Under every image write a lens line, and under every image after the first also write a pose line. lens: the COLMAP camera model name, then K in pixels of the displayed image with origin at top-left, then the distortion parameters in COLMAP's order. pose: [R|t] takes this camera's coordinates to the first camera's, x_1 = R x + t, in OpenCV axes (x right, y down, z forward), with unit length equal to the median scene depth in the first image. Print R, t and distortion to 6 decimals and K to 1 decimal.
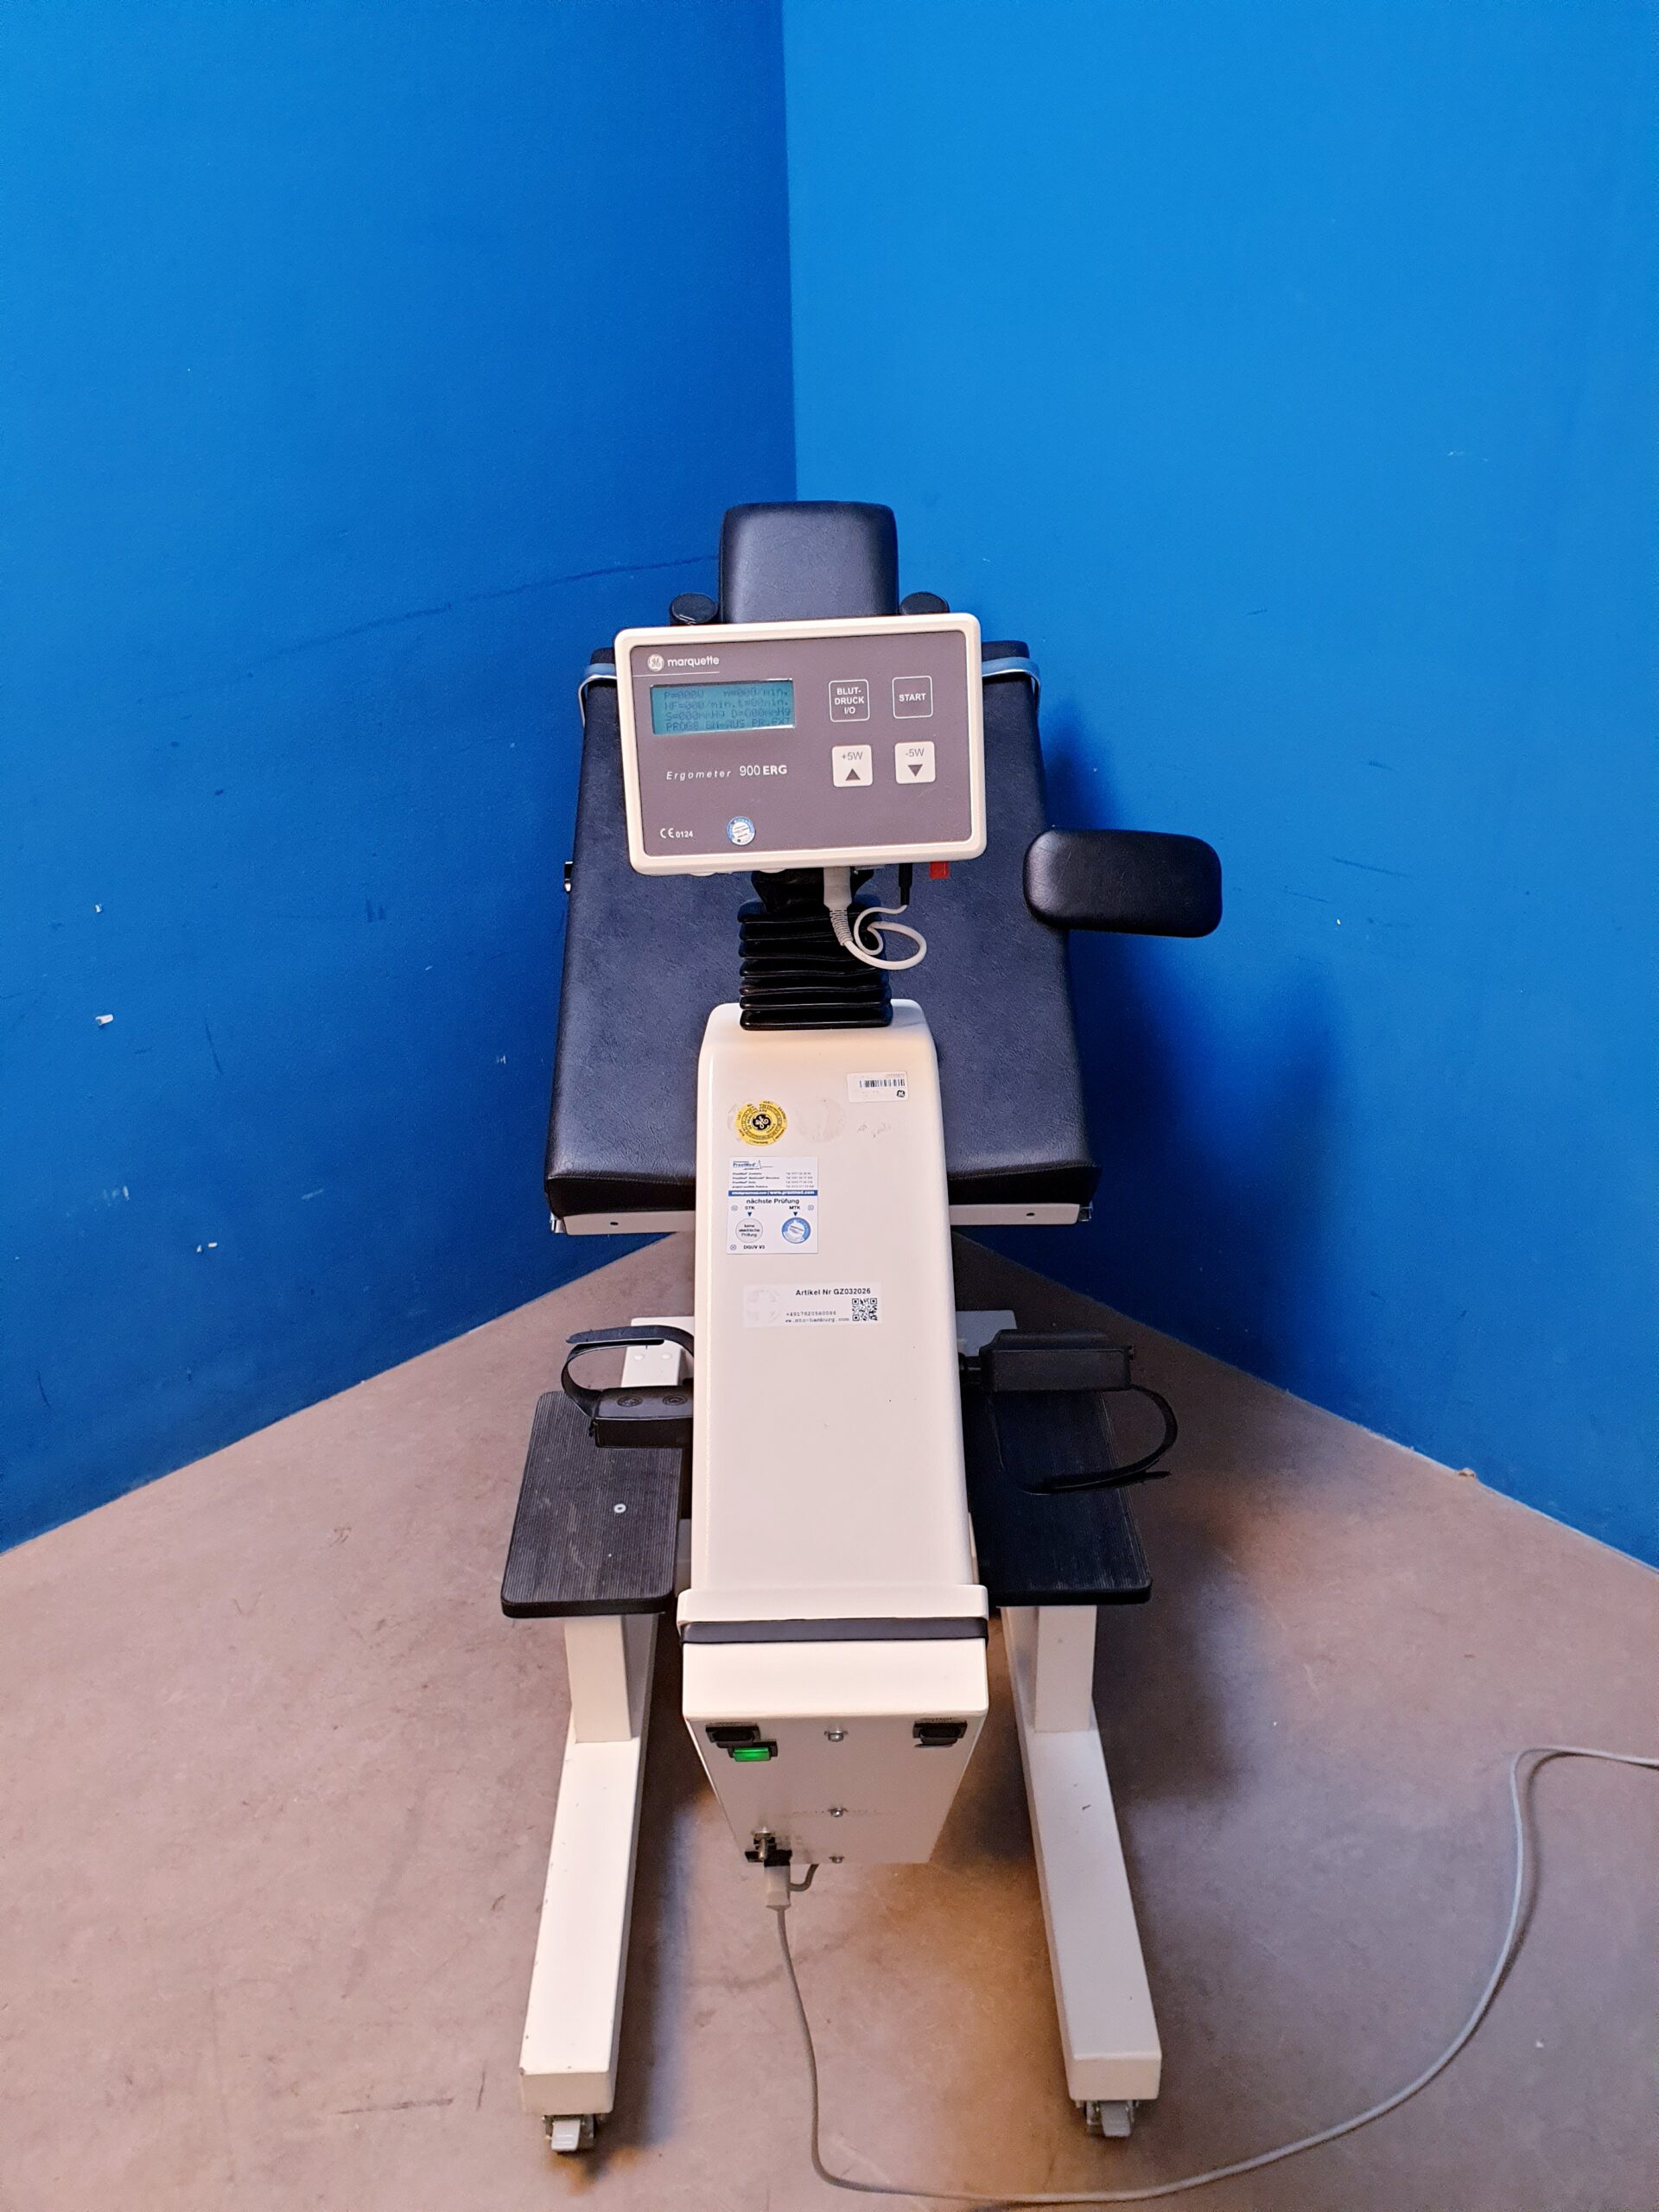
lens RADIAL K [[1777.0, 0, 838.0], [0, 1777.0, 1104.7], [0, 0, 1]] dist [0.000767, 0.028033]
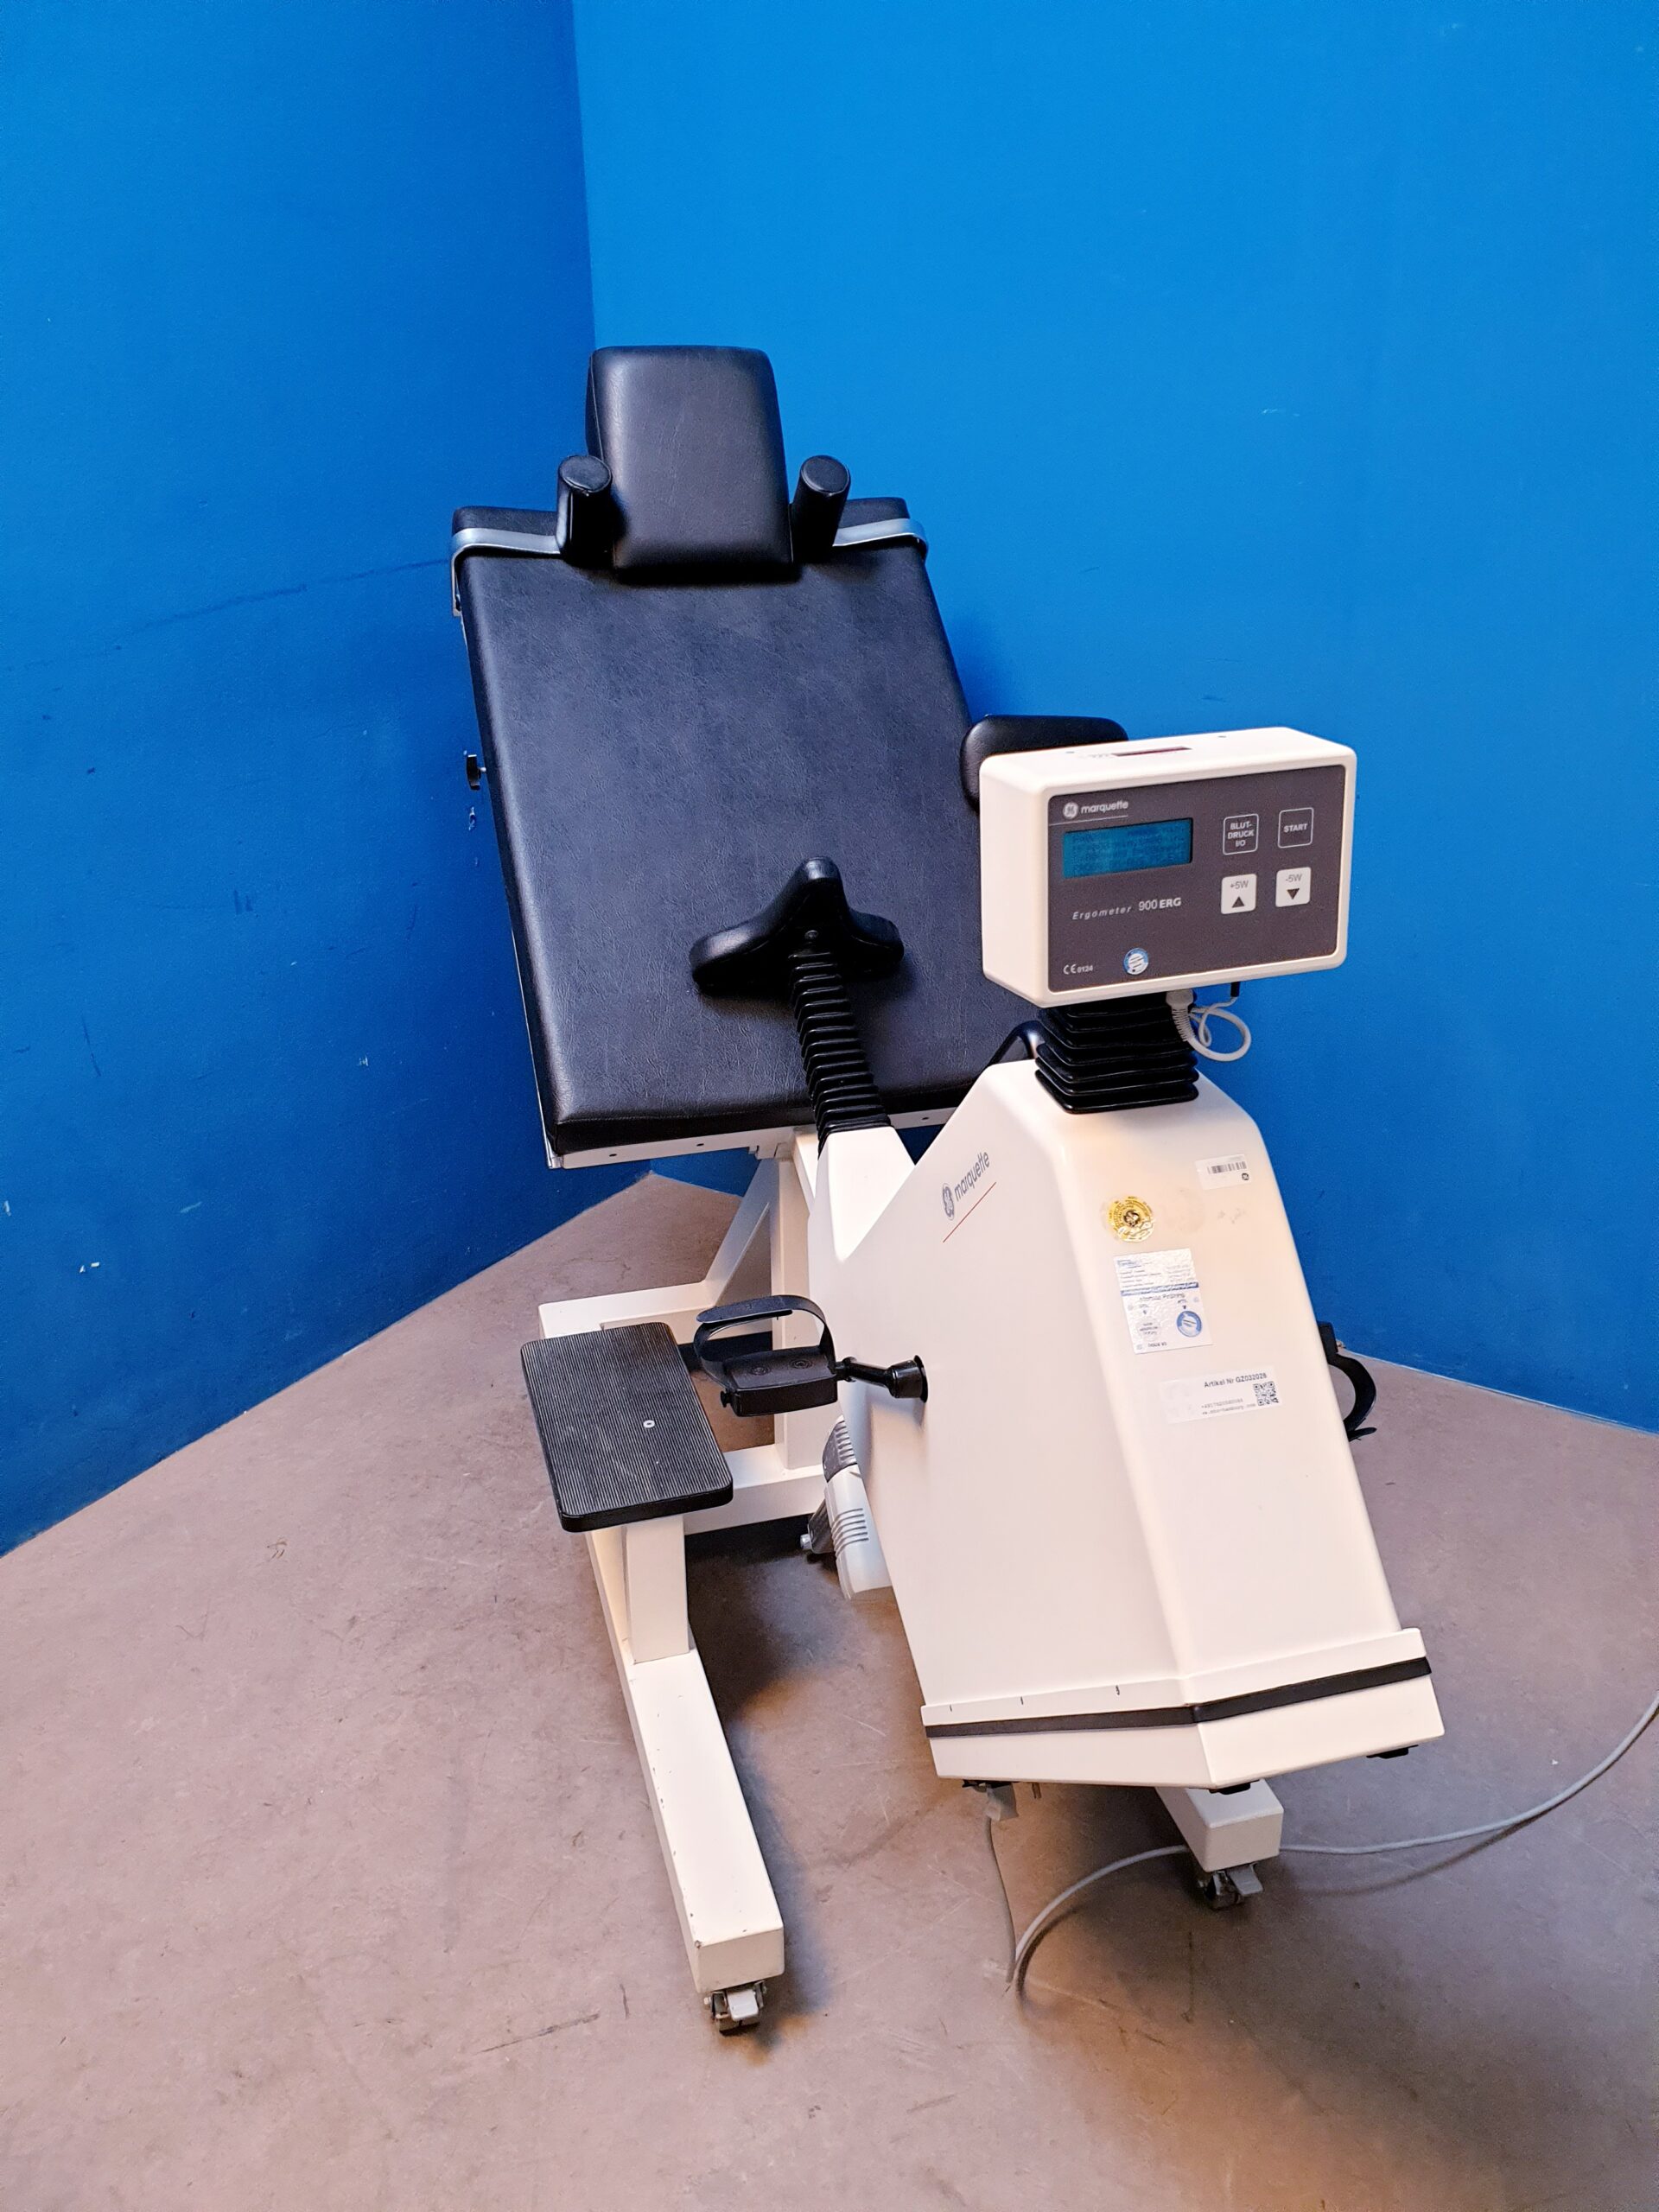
lens RADIAL K [[1777.0, 0, 871.8], [0, 1777.0, 1126.3], [0, 0, 1]] dist [0.000767, 0.028033]
pose [[0.964339, -0.091468, 0.248363, -0.232039], [0.107498, 0.992858, -0.051737, 0.124863], [-0.241857, 0.076590, 0.967285, -0.007009]]
